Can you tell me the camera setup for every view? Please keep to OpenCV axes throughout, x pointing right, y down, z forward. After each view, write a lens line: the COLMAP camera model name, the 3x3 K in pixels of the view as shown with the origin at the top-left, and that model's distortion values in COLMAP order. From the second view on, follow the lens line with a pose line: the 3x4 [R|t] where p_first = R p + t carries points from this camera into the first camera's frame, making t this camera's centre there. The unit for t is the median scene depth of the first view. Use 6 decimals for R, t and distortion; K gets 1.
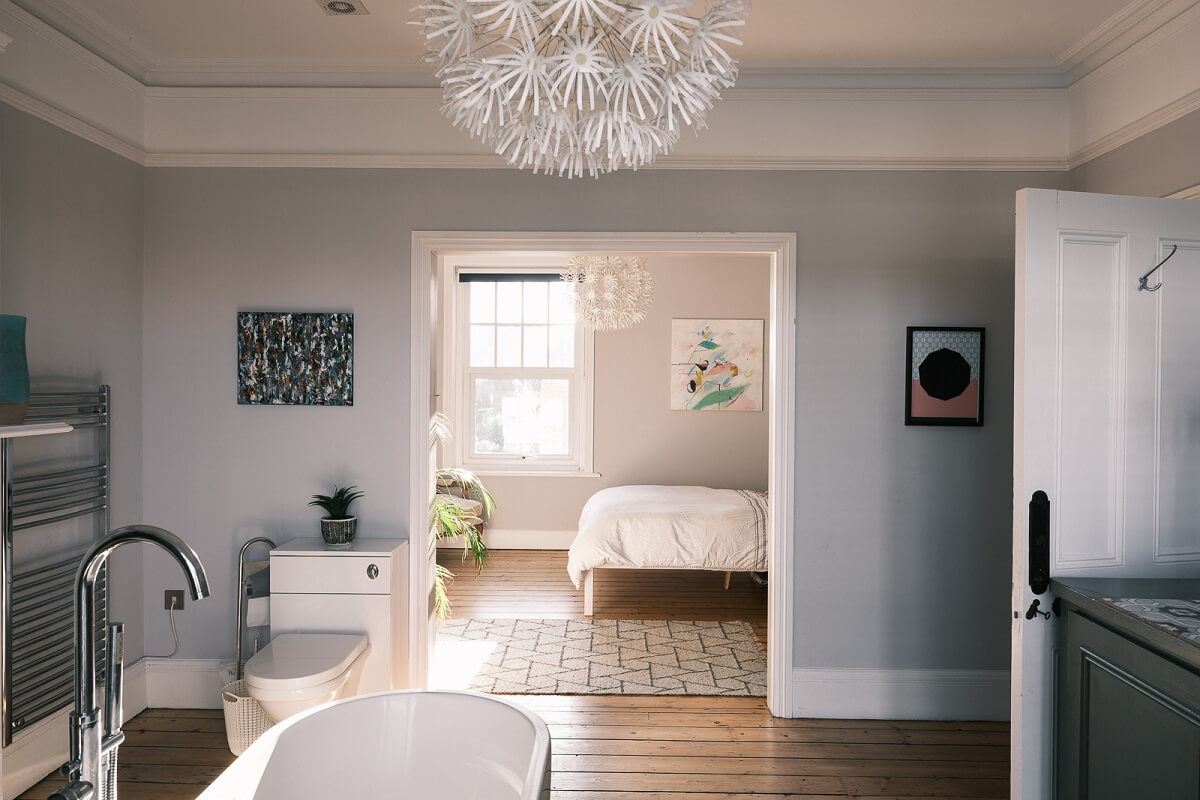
lens RADIAL K [[862.7, 0, 604.0], [0, 862.7, 397.0], [0, 0, 1]] dist [0.002081, 0.003670]
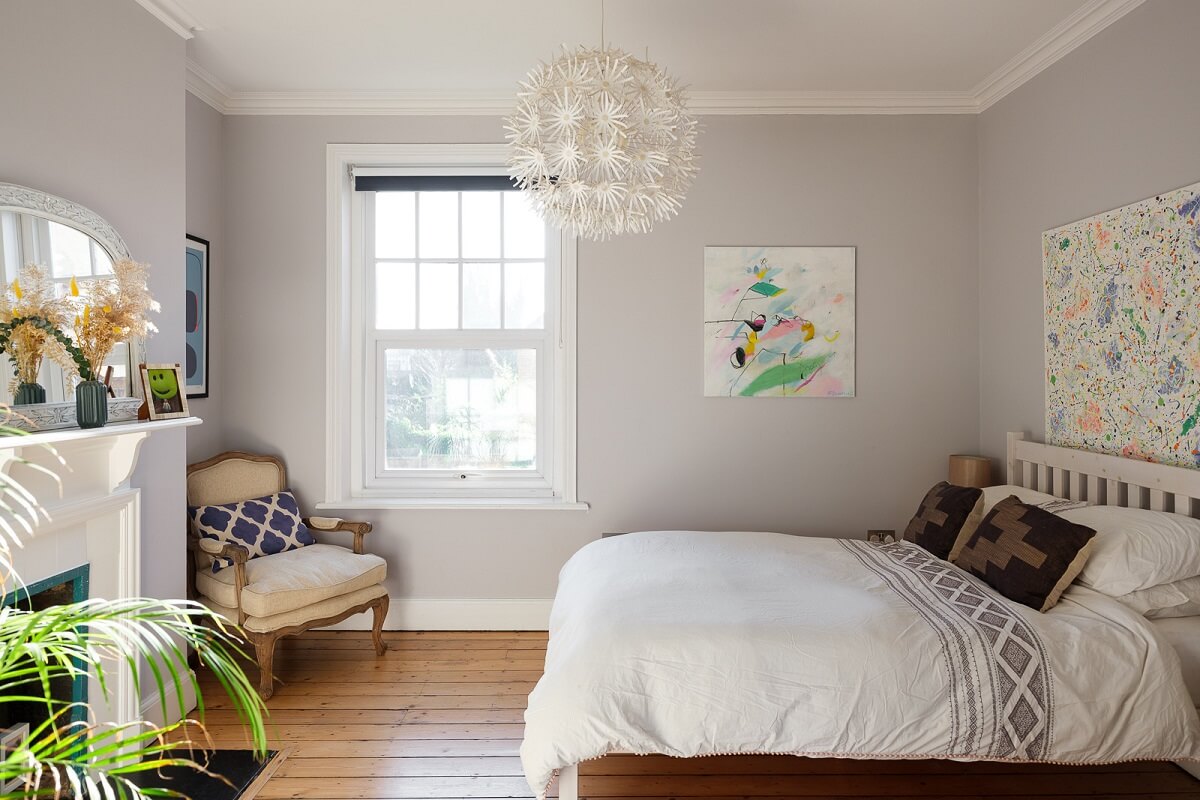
lens RADIAL K [[862.7, 0, 596.5], [0, 862.7, 393.9], [0, 0, 1]] dist [0.002081, 0.003670]
pose [[0.999901, -0.008029, 0.011545, -0.005243], [0.007951, 0.999945, 0.006799, 0.008286], [-0.011599, -0.006706, 0.999910, 0.394510]]
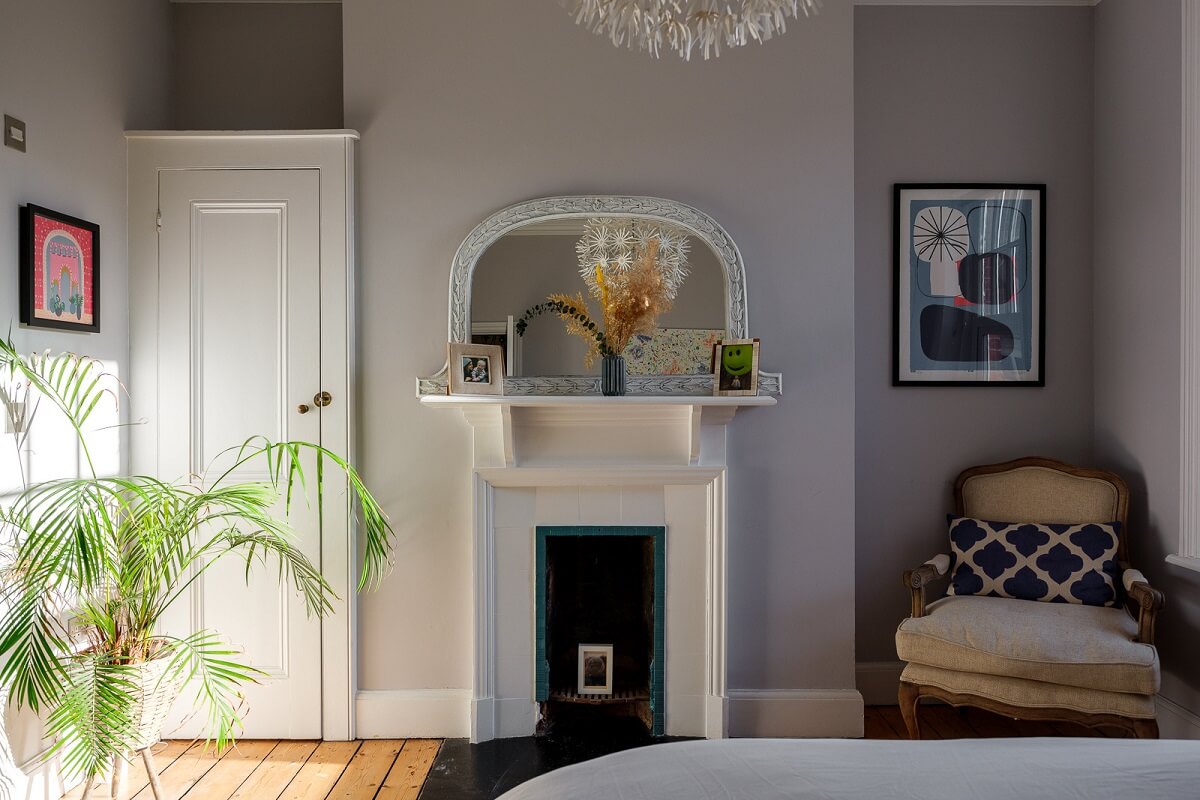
lens RADIAL K [[862.7, 0, 597.8], [0, 862.7, 402.1], [0, 0, 1]] dist [0.002081, 0.003670]
pose [[0.020525, -0.001367, -0.999788, 0.195066], [-0.017038, 0.999853, -0.001717, 0.026469], [0.999644, 0.017070, 0.020499, 0.755154]]
